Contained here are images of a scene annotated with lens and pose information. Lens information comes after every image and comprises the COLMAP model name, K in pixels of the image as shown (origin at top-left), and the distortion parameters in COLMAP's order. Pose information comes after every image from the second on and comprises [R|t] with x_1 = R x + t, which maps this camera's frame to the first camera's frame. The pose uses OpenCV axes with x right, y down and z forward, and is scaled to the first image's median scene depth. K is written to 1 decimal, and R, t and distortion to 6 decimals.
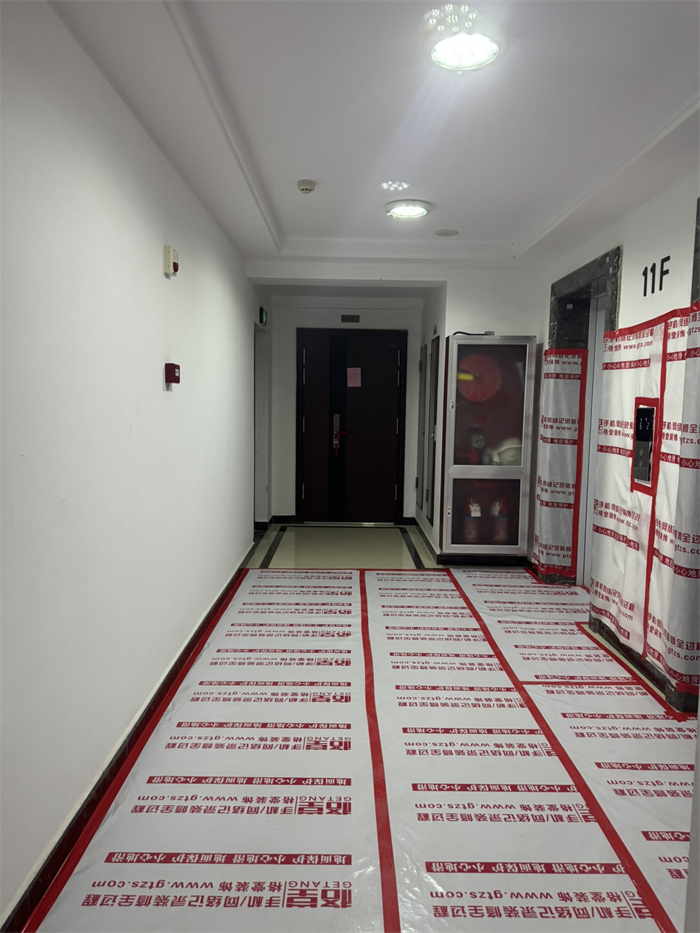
lens RADIAL K [[656.5, 0, 346.7], [0, 656.5, 468.1], [0, 0, 1]] dist [-0.008976, -0.004502]
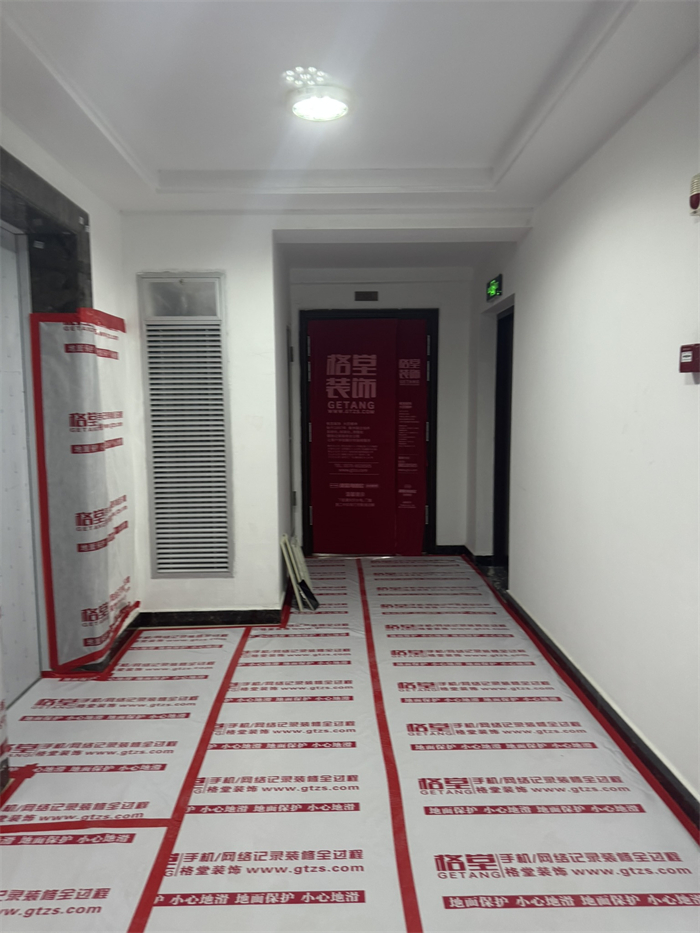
lens RADIAL K [[656.5, 0, 344.9], [0, 656.5, 469.8], [0, 0, 1]] dist [-0.008976, -0.004502]
pose [[-0.999853, -0.007045, -0.015655, 0.108724], [-0.010102, 0.978771, 0.204708, -0.168533], [0.013881, 0.204836, -0.978698, 1.688232]]
